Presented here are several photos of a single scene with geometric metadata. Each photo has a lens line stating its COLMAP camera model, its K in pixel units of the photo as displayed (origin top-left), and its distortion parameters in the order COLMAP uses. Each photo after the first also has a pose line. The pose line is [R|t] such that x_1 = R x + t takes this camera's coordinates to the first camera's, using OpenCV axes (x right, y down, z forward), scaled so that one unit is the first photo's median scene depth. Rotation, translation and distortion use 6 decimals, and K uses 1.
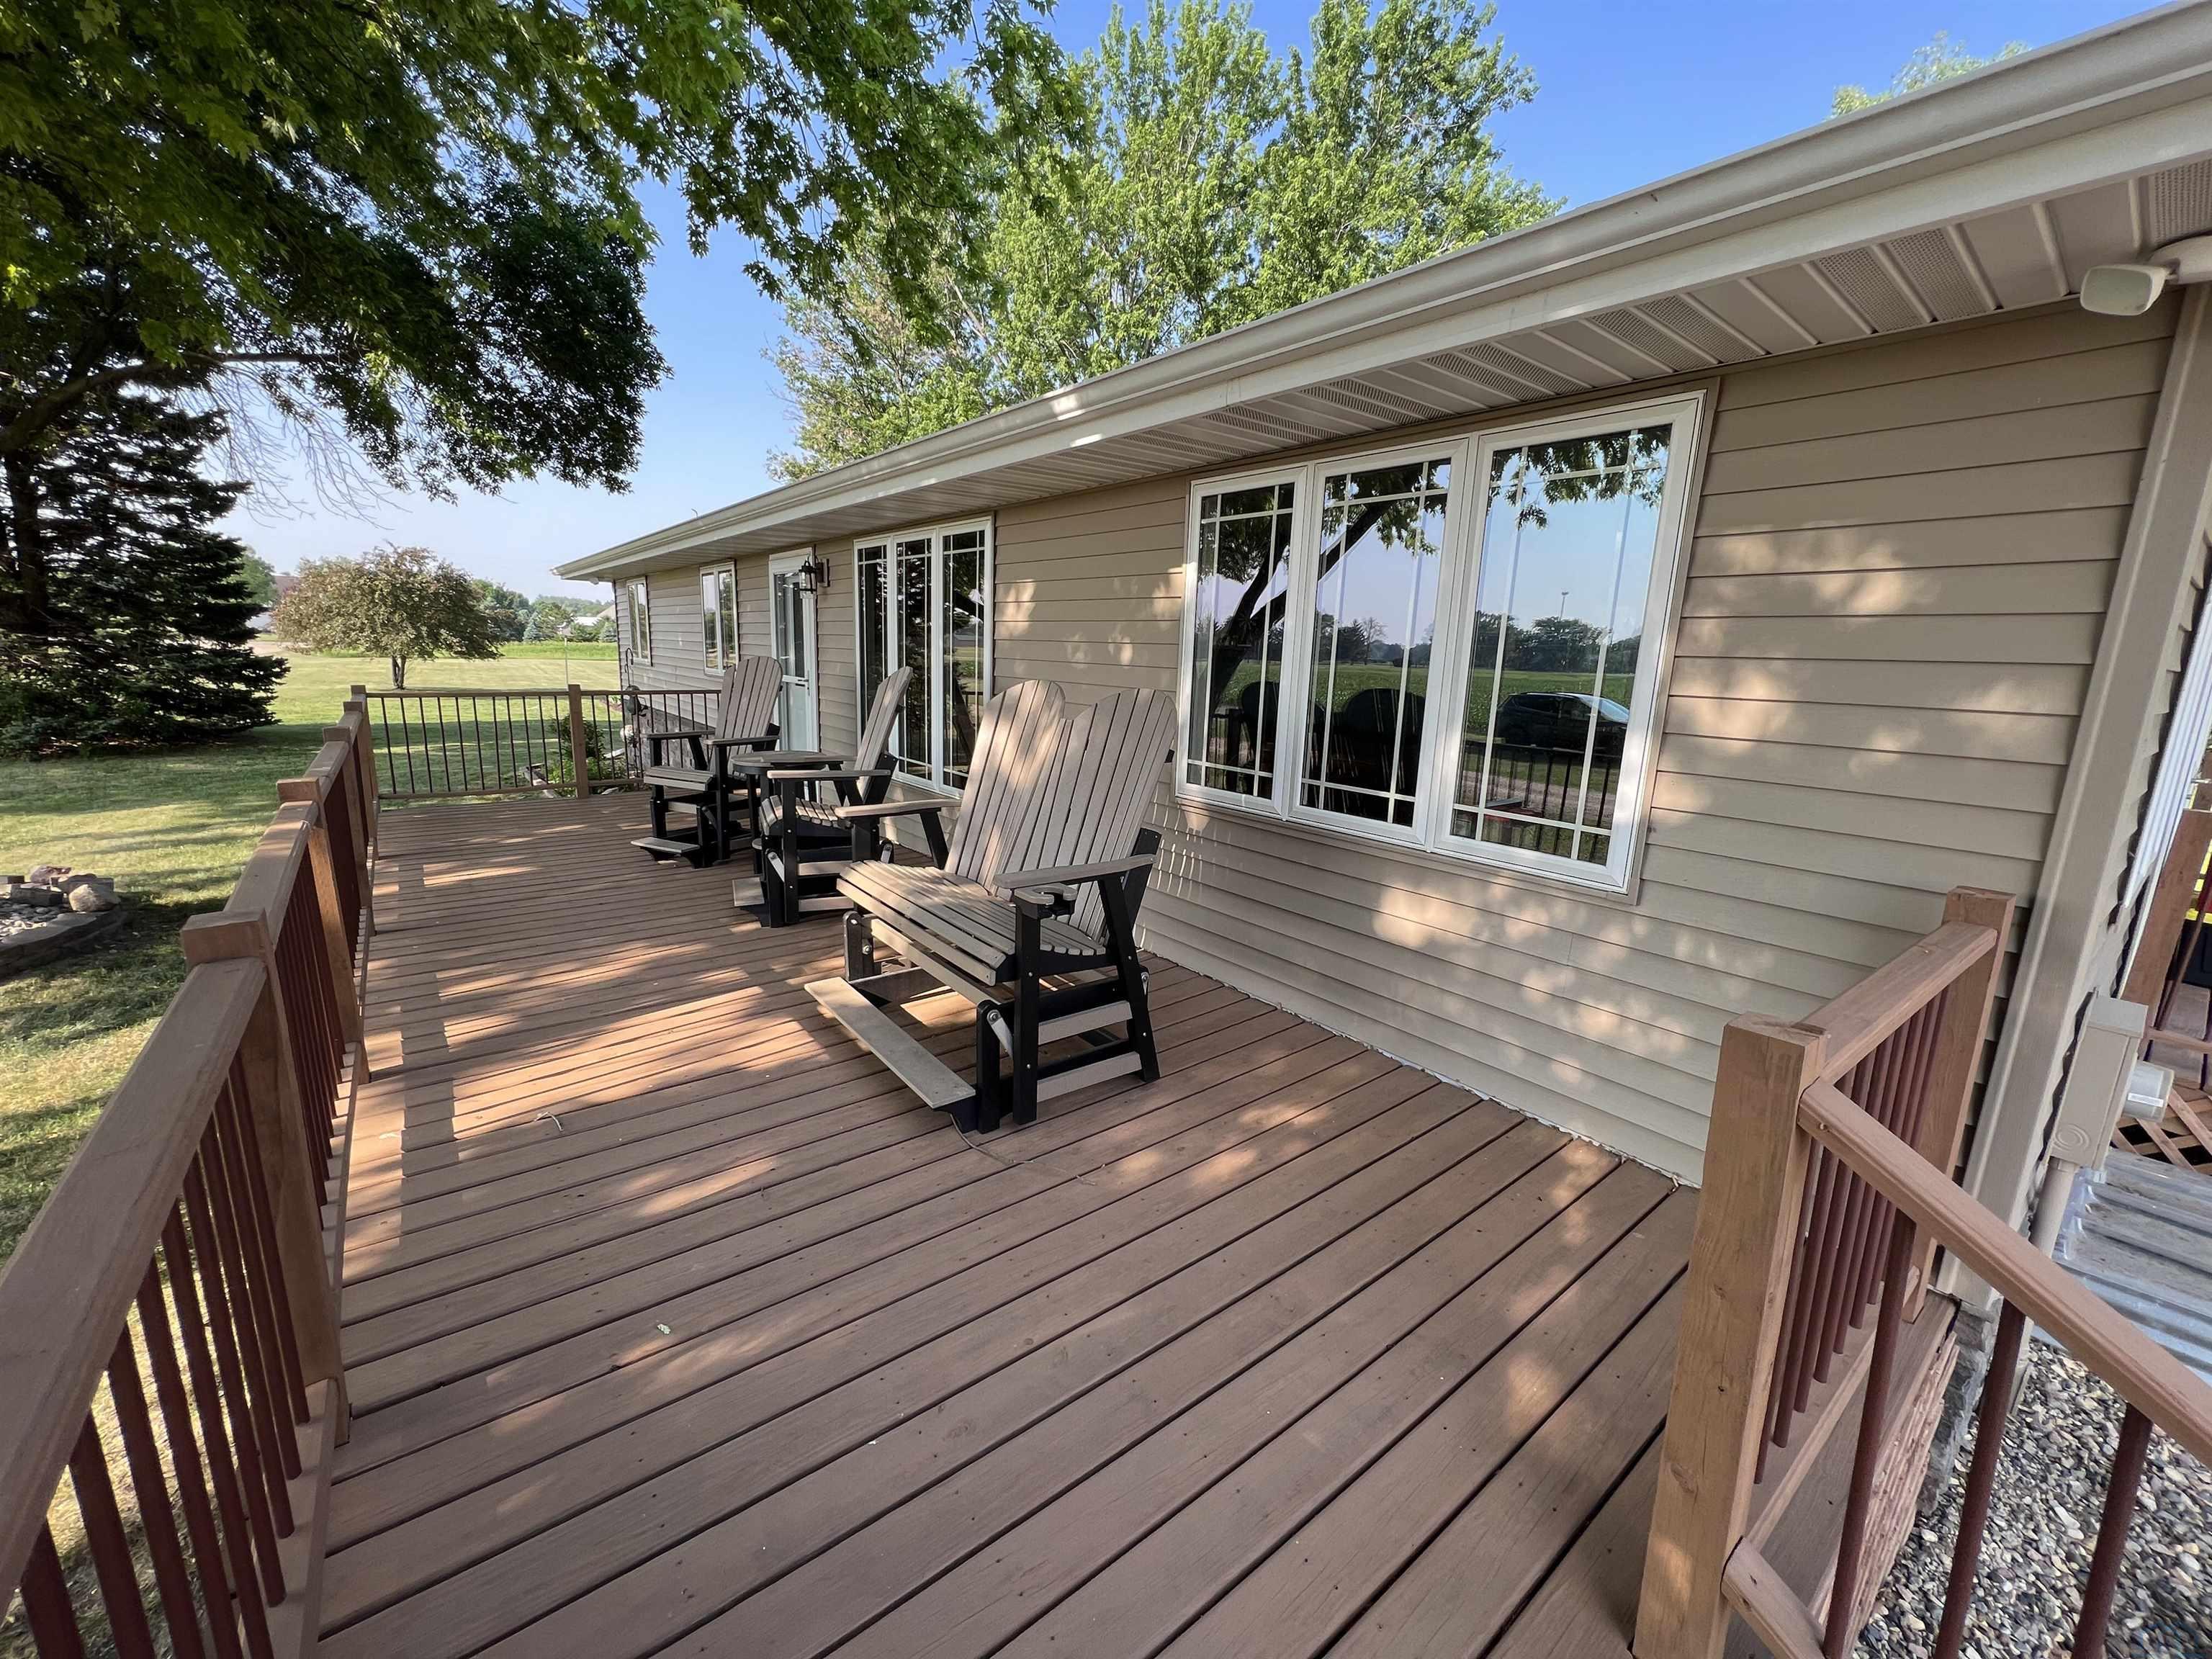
lens RADIAL K [[886.2, 0, 1108.9], [0, 886.2, 829.6], [0, 0, 1]] dist [-0.004288, 0.000687]
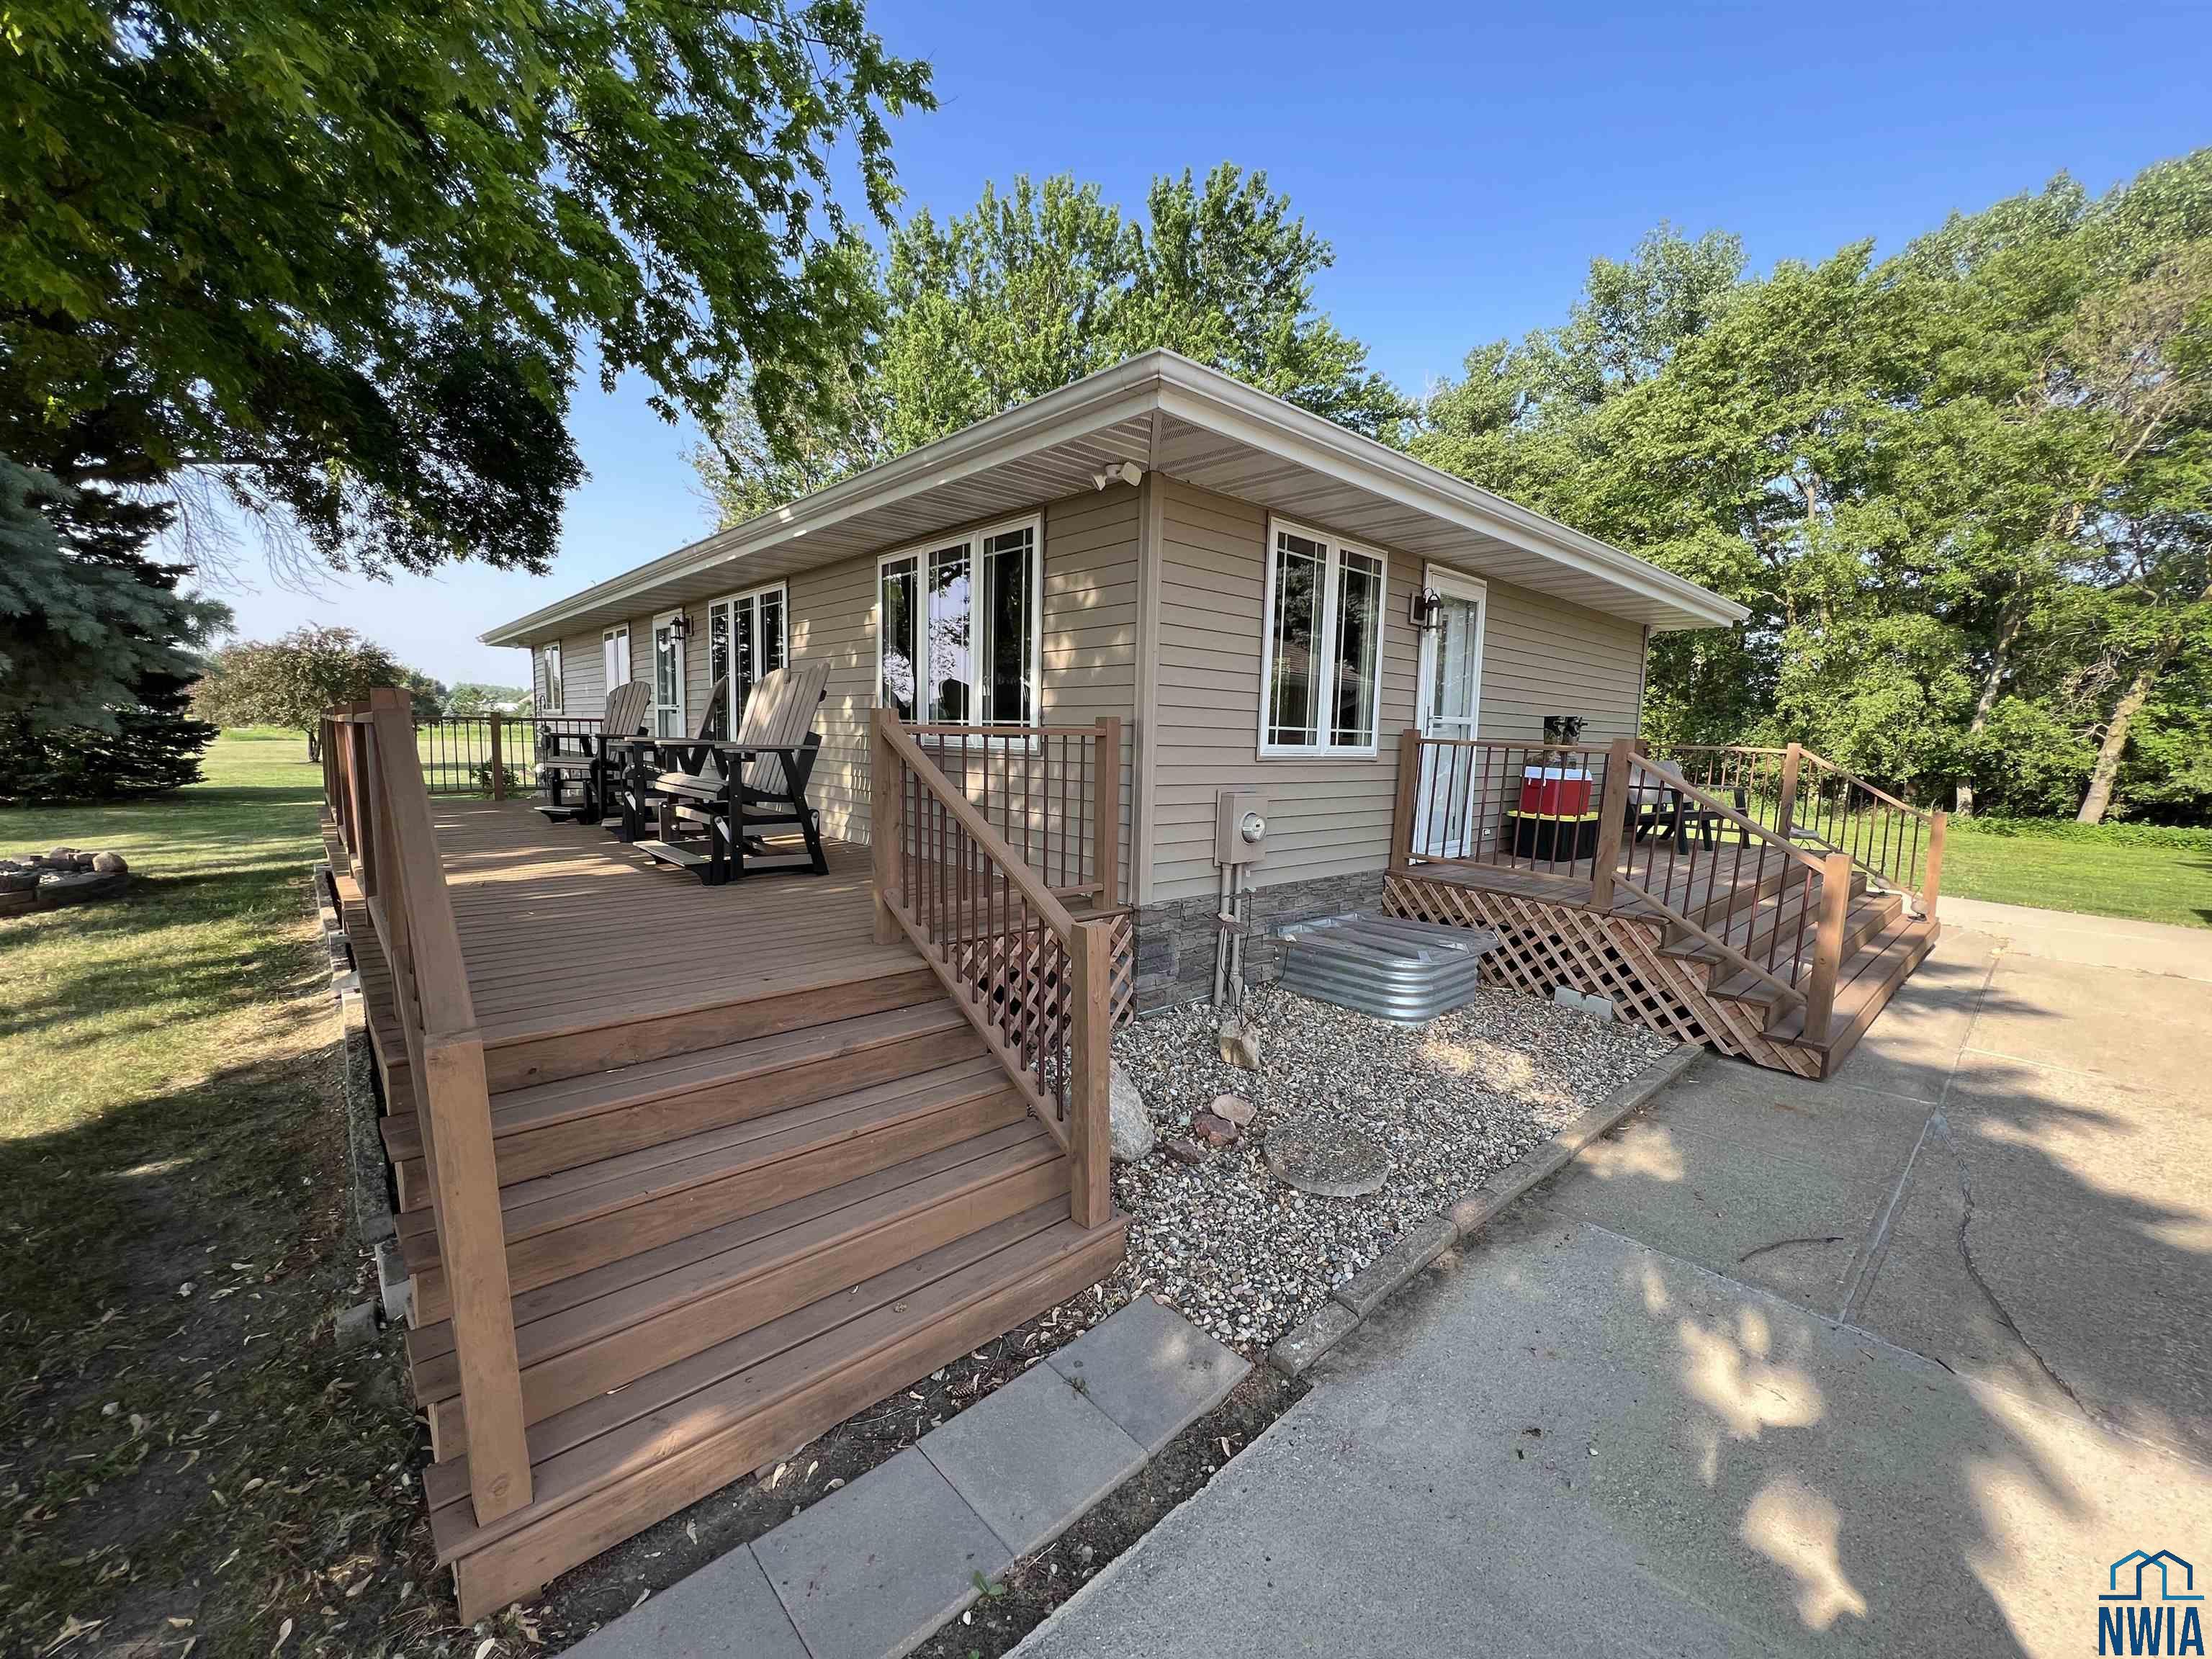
lens RADIAL K [[886.2, 0, 1108.0], [0, 886.2, 832.0], [0, 0, 1]] dist [-0.004288, 0.000687]
pose [[0.997445, -0.017237, 0.069326, 0.109737], [0.023342, 0.995826, -0.088242, 0.080367], [-0.067516, 0.089635, 0.993684, -0.183892]]
